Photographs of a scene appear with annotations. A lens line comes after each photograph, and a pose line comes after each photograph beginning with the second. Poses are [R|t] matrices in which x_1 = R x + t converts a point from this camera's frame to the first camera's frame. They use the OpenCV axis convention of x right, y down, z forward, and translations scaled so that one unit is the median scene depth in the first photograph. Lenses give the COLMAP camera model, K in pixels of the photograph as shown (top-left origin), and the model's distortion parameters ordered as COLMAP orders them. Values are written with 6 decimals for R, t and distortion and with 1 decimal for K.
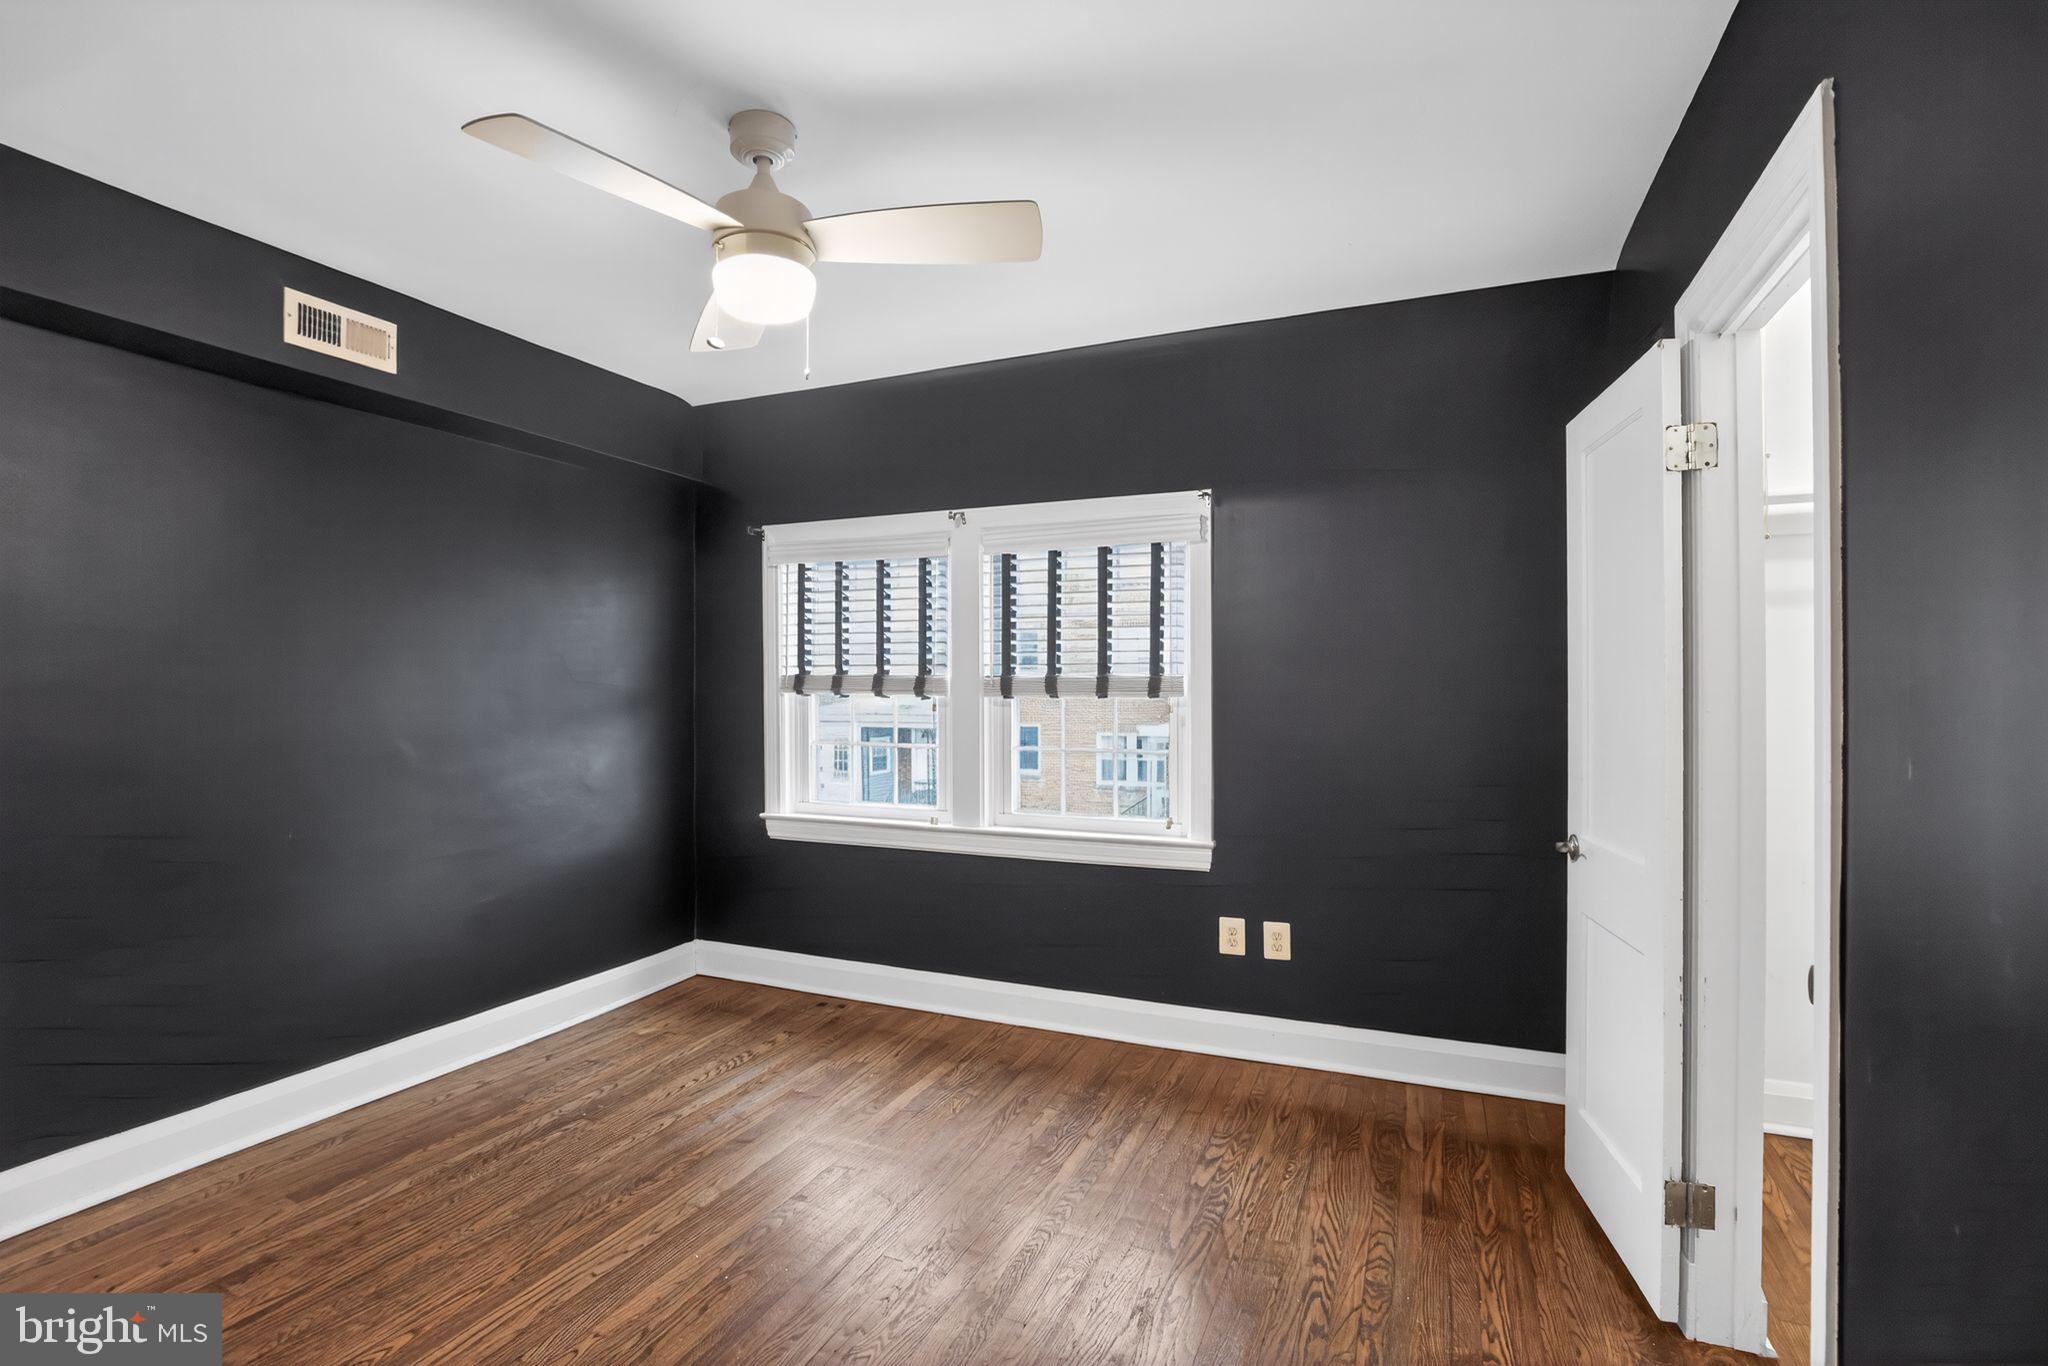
lens RADIAL K [[940.9, 0, 1035.8], [0, 940.9, 685.7], [0, 0, 1]] dist [-0.022293, 0.000308]
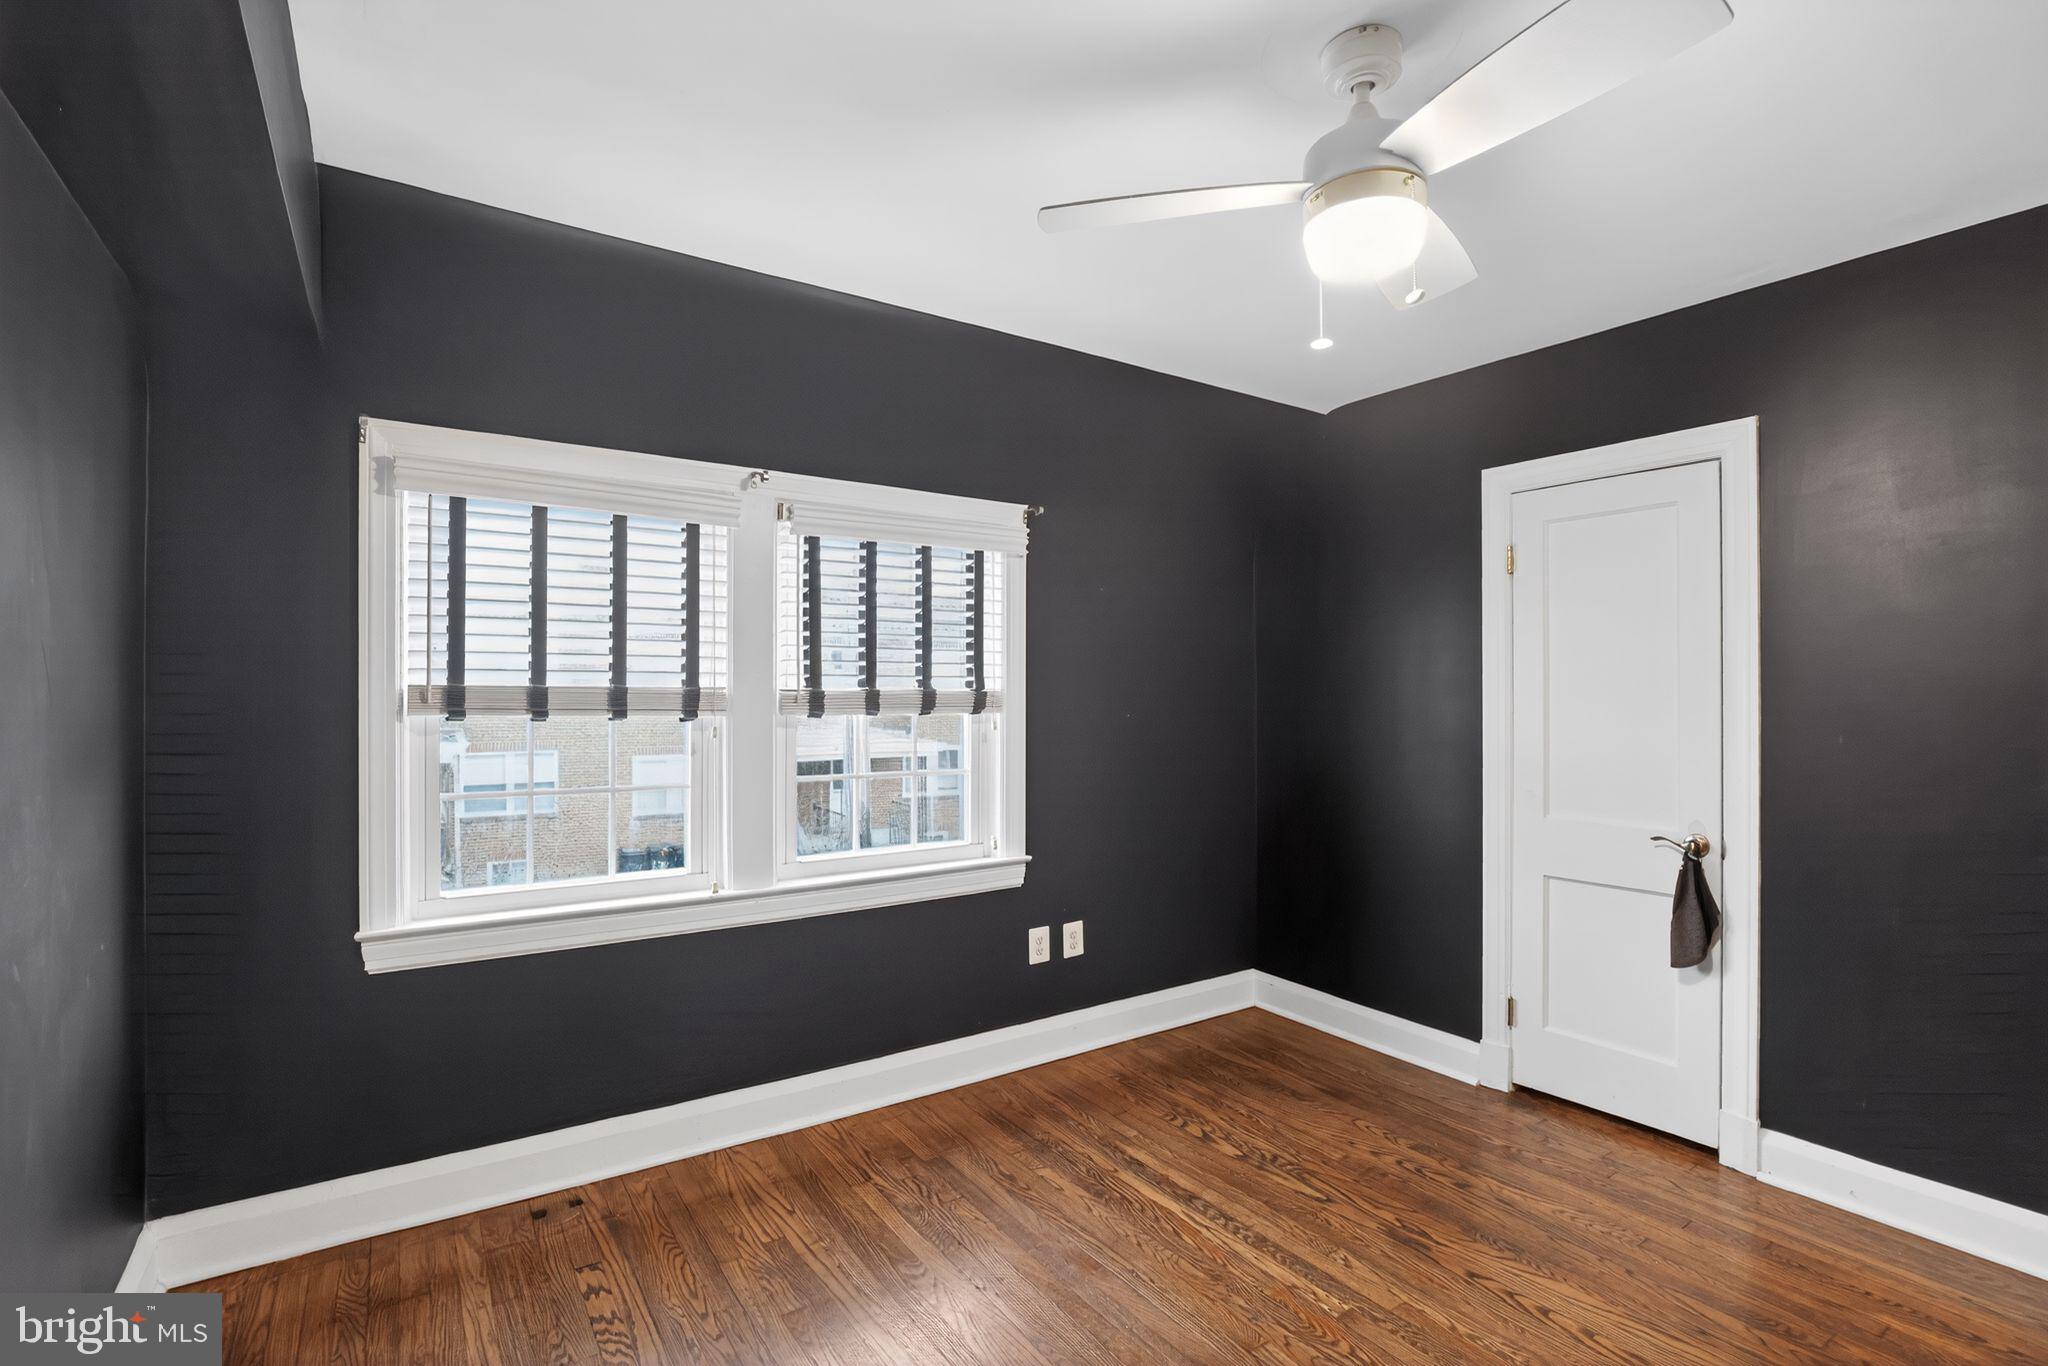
lens RADIAL K [[940.9, 0, 1034.5], [0, 940.9, 689.8], [0, 0, 1]] dist [-0.022293, 0.000308]
pose [[0.537422, 0.006498, 0.843288, -0.650088], [-0.003185, 0.999979, -0.005675, -0.006685], [-0.843307, 0.000364, 0.537431, 0.444983]]
